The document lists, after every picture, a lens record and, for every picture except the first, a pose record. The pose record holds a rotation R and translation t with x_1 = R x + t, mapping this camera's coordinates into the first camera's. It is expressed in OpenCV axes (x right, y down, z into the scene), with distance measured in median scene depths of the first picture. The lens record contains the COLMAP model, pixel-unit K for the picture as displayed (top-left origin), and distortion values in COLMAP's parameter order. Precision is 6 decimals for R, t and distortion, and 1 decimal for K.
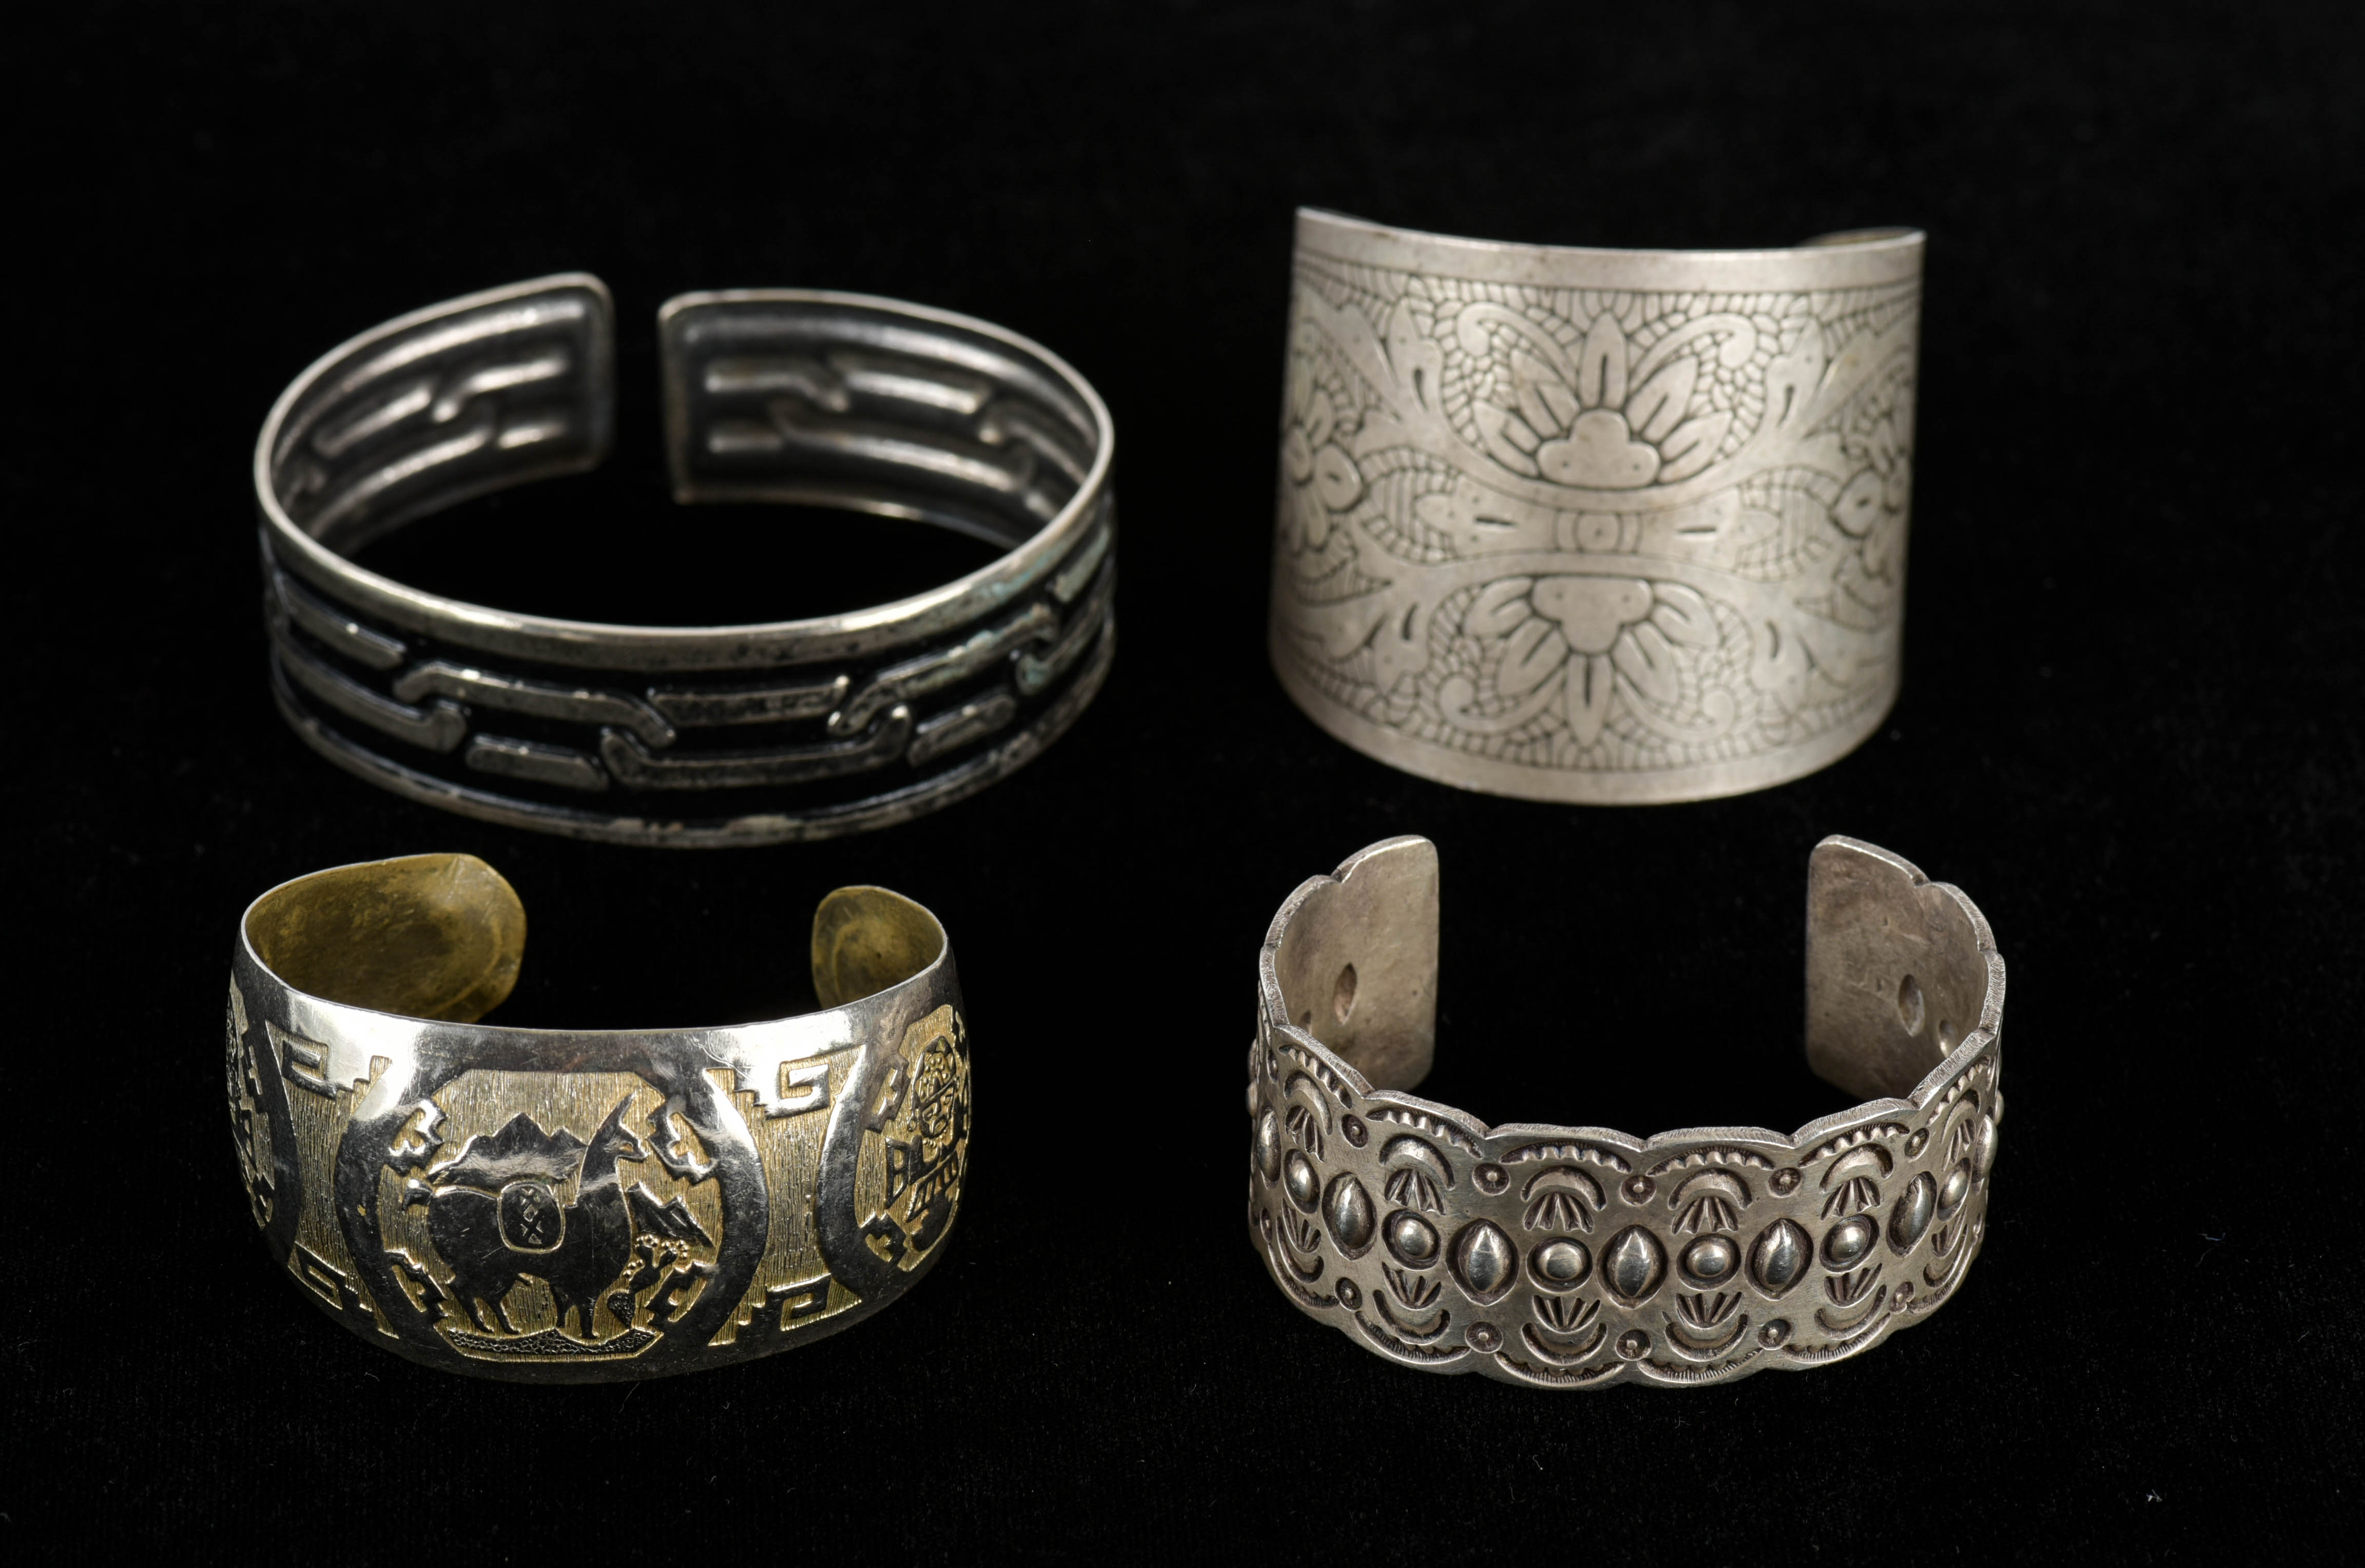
lens RADIAL K [[11786.4, 0, 1180.5], [0, 11786.4, 785.4], [0, 0, 1]] dist [0.559264, 0.000000]
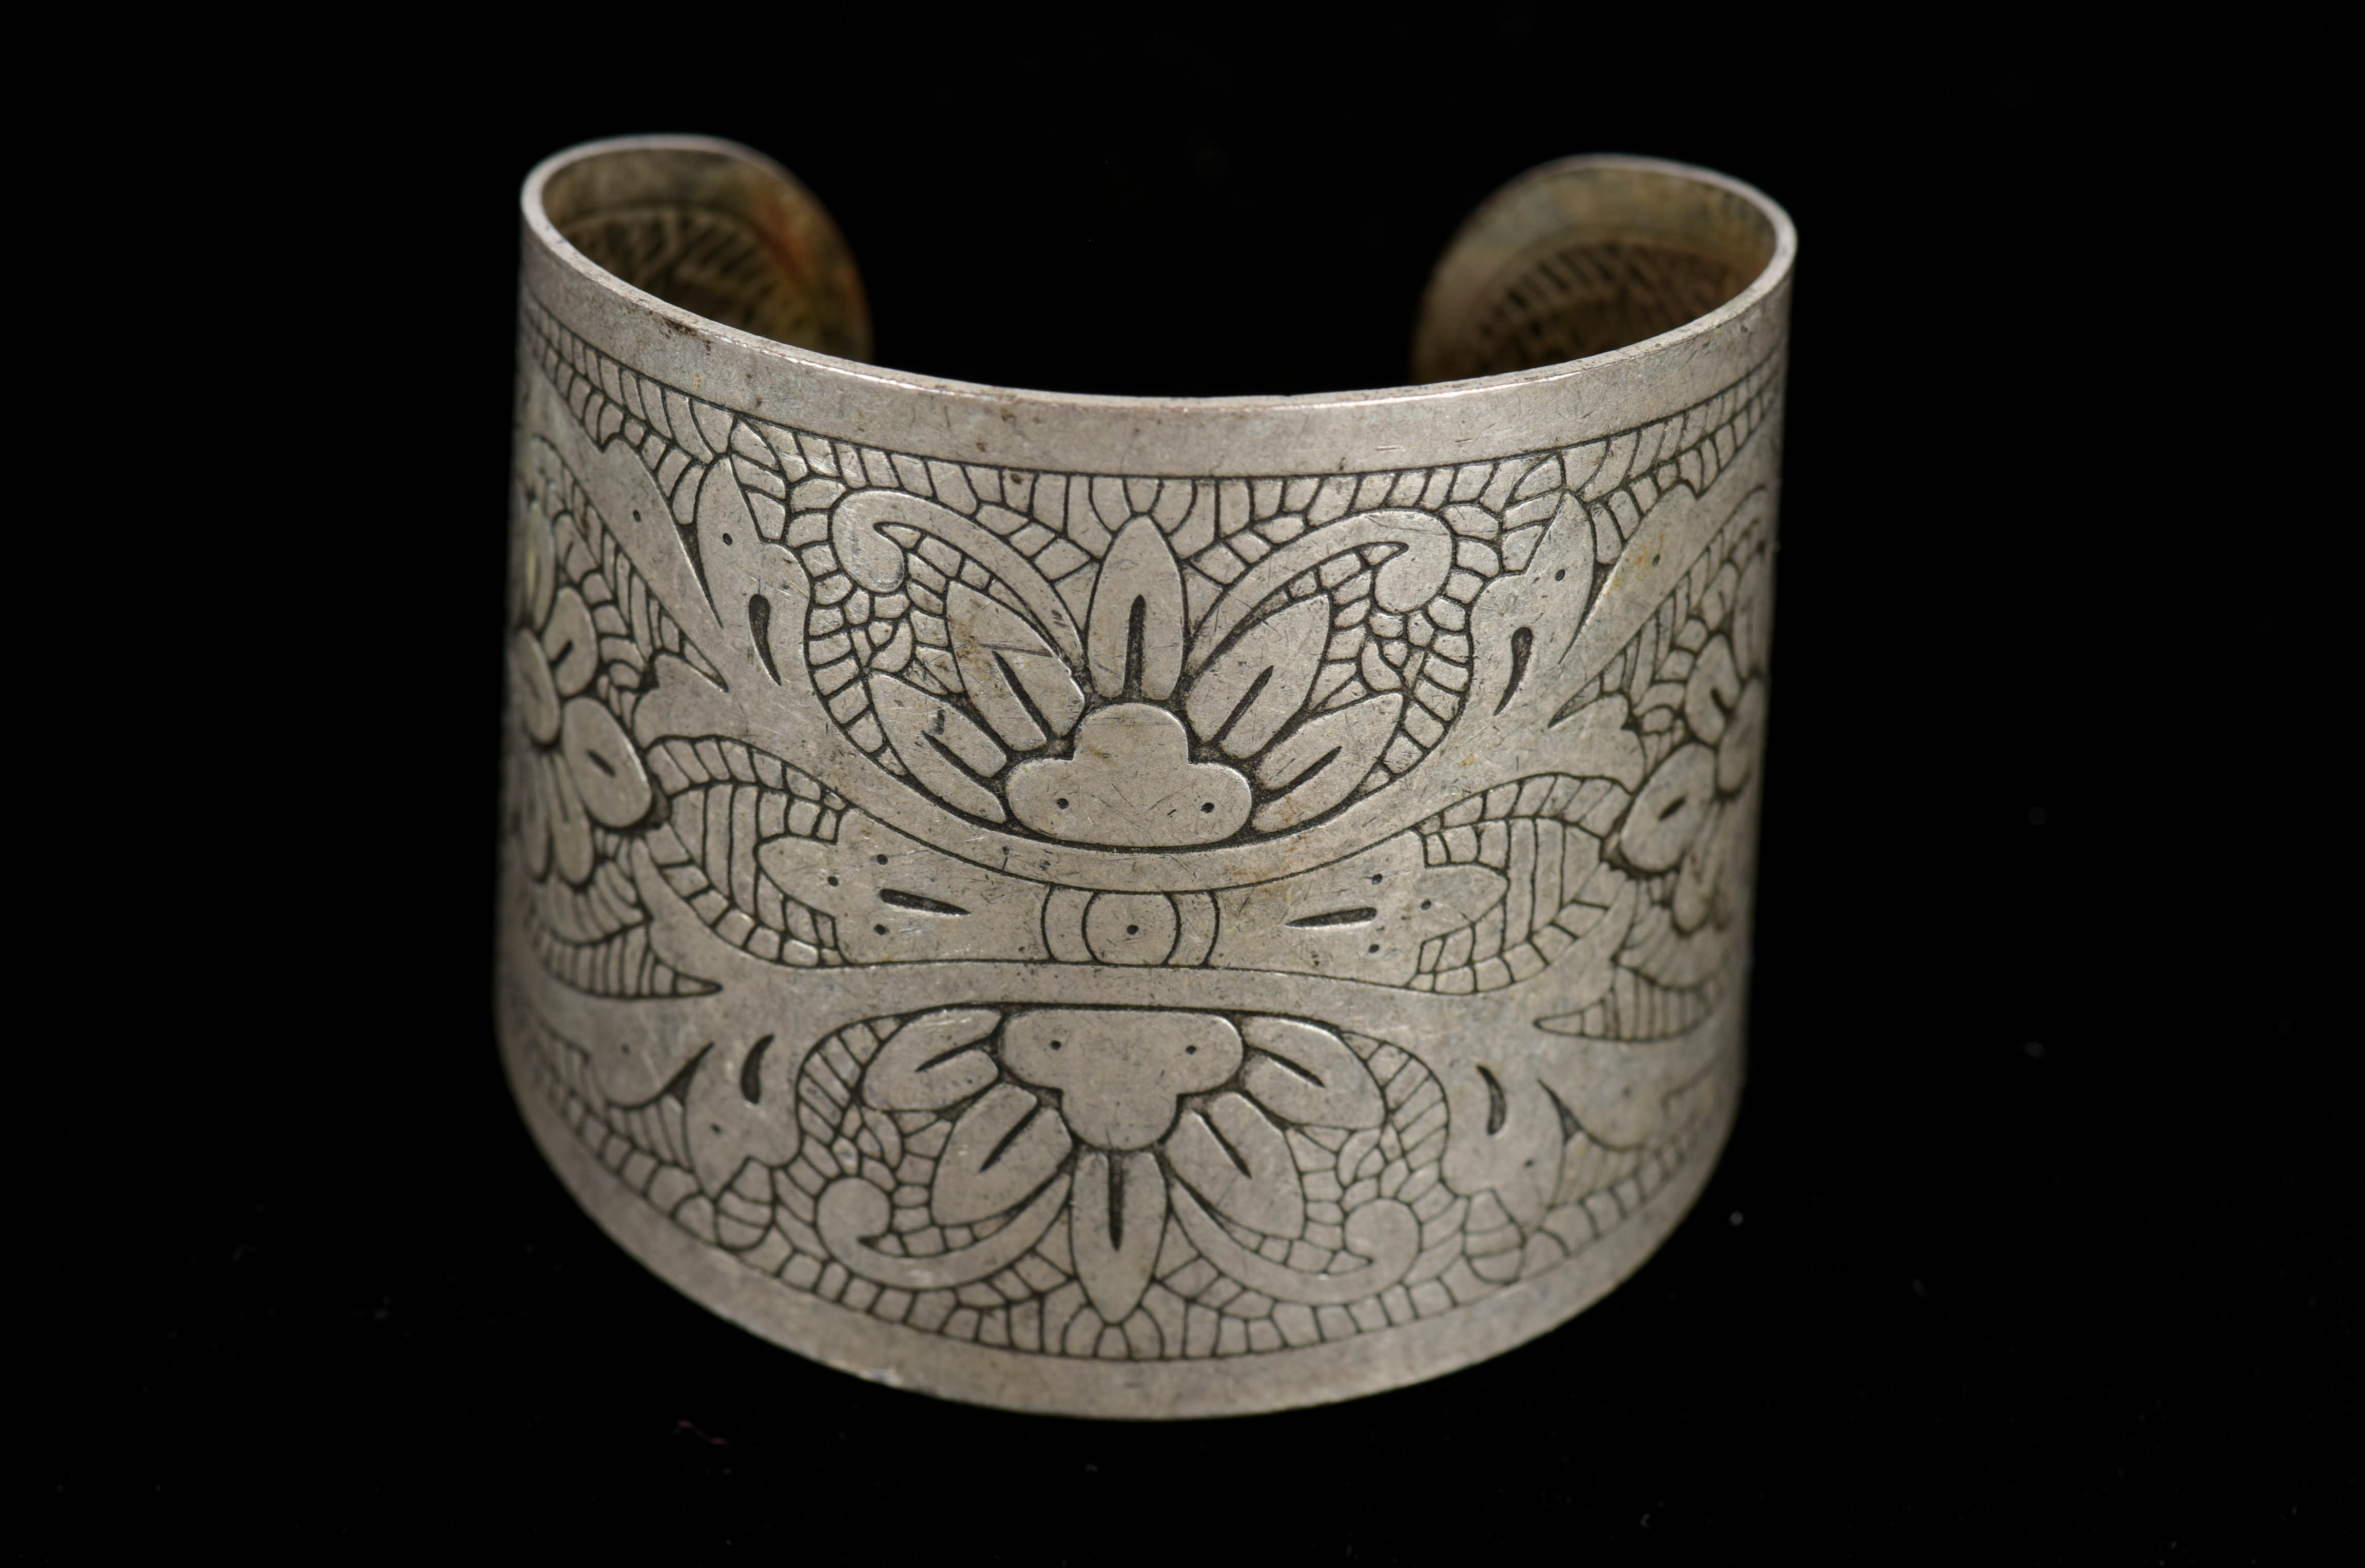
lens RADIAL K [[11786.4, 0, 1176.9], [0, 11786.4, 789.4], [0, 0, 1]] dist [0.559264, 0.000000]
pose [[0.999891, -0.011604, 0.009162, 0.032709], [0.009088, 0.971165, 0.238235, -0.142948], [-0.011662, -0.238126, 0.971164, 0.523847]]
